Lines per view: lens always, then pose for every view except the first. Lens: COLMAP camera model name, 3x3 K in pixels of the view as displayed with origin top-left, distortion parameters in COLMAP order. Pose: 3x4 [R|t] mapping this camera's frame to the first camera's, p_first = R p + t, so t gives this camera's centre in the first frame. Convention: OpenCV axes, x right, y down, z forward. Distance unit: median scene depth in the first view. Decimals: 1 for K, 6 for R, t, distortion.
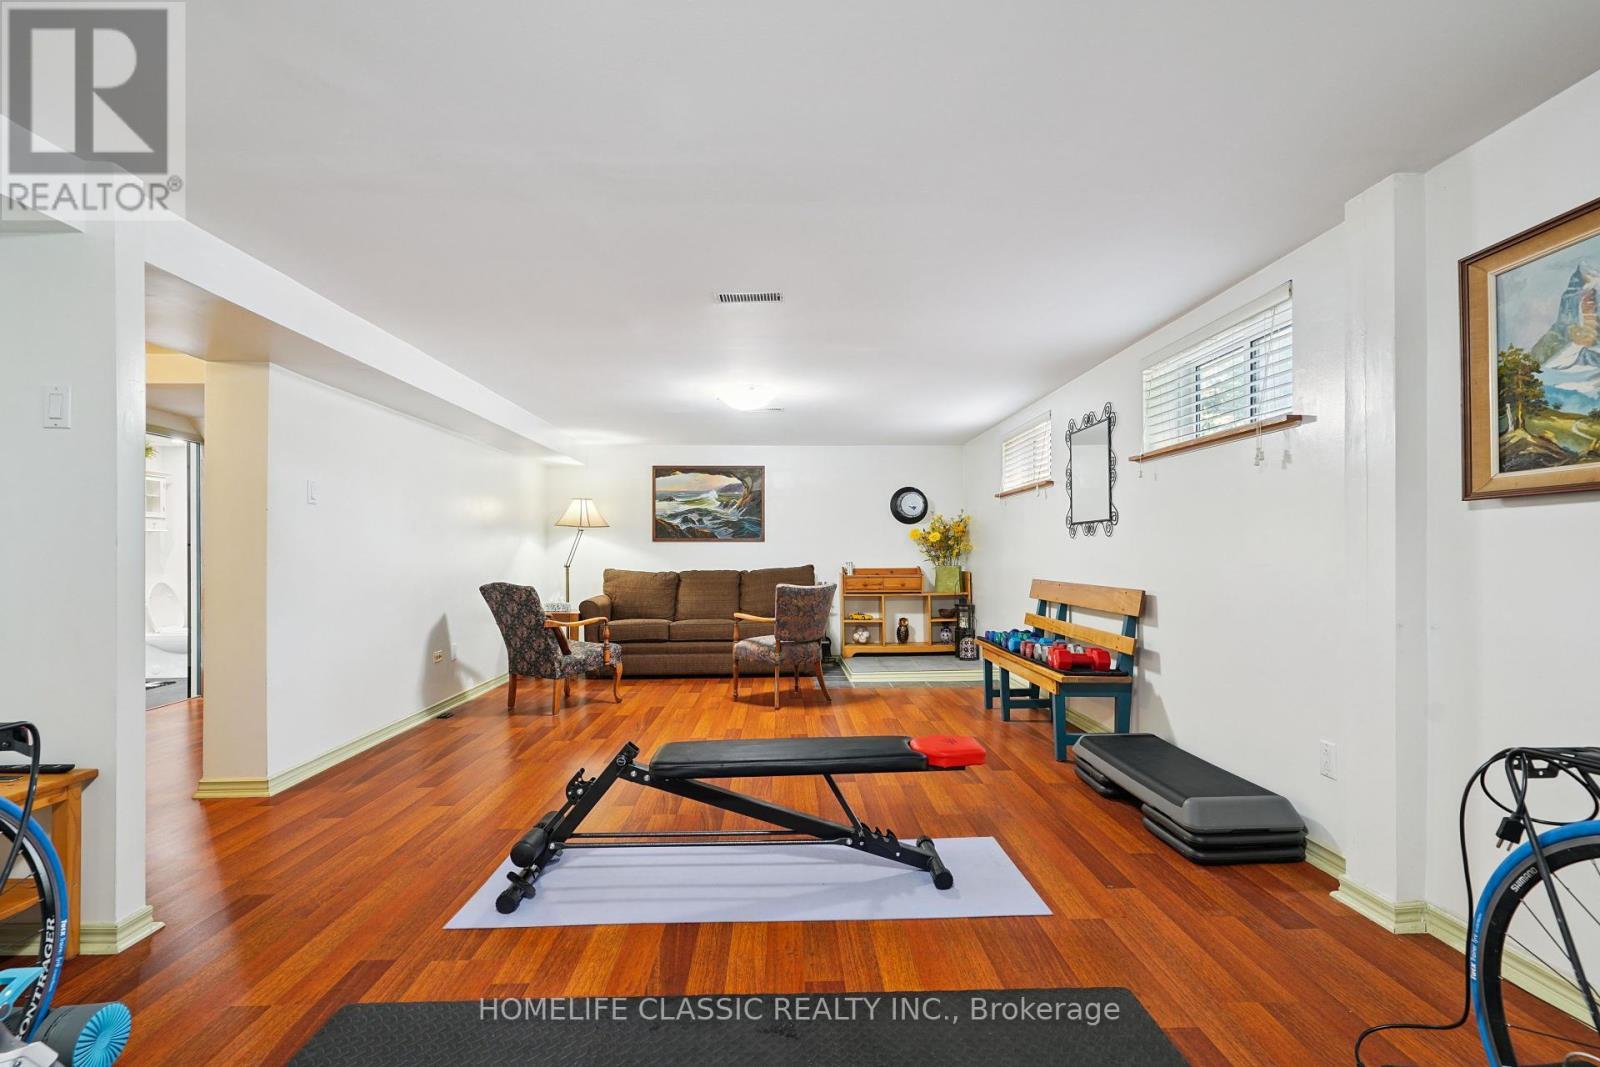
lens RADIAL K [[771.5, 0, 802.7], [0, 771.5, 545.2], [0, 0, 1]] dist [0.000447, 0.000064]
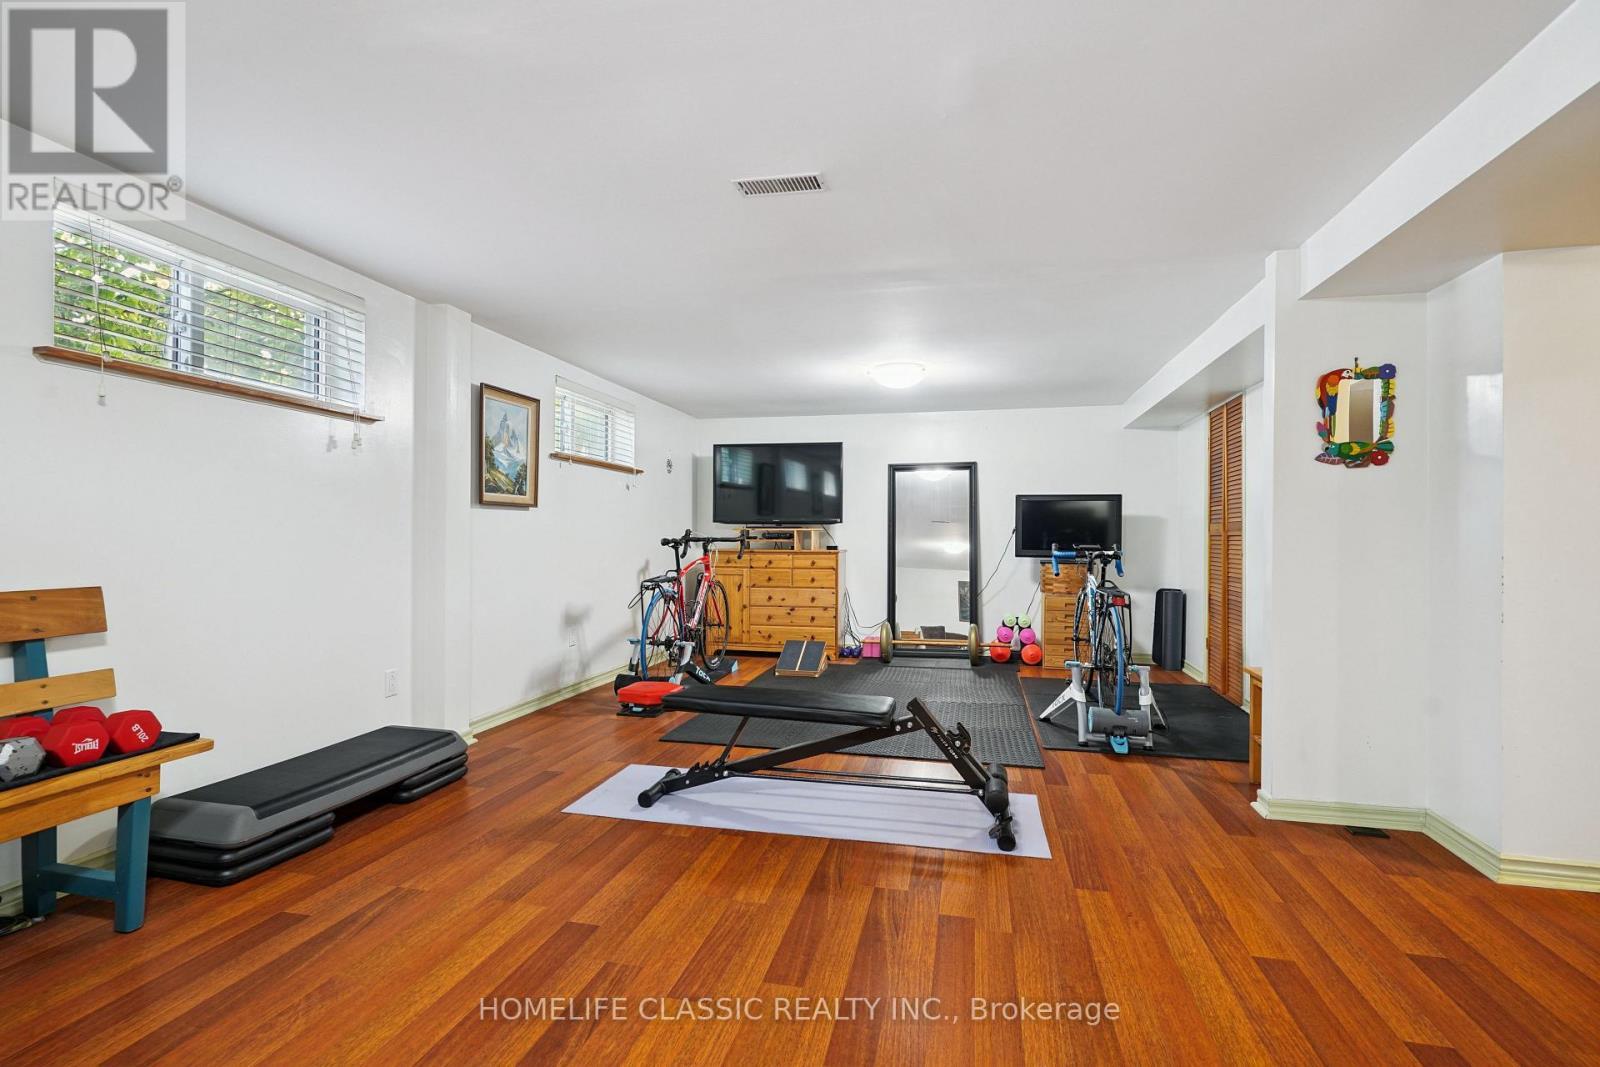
lens RADIAL K [[771.5, 0, 801.5], [0, 771.5, 536.5], [0, 0, 1]] dist [0.000447, 0.000064]
pose [[-0.968841, -0.003964, 0.247650, -0.330548], [-0.006665, 0.999927, -0.010068, 0.030855], [-0.247592, -0.011405, -0.968797, 2.068522]]
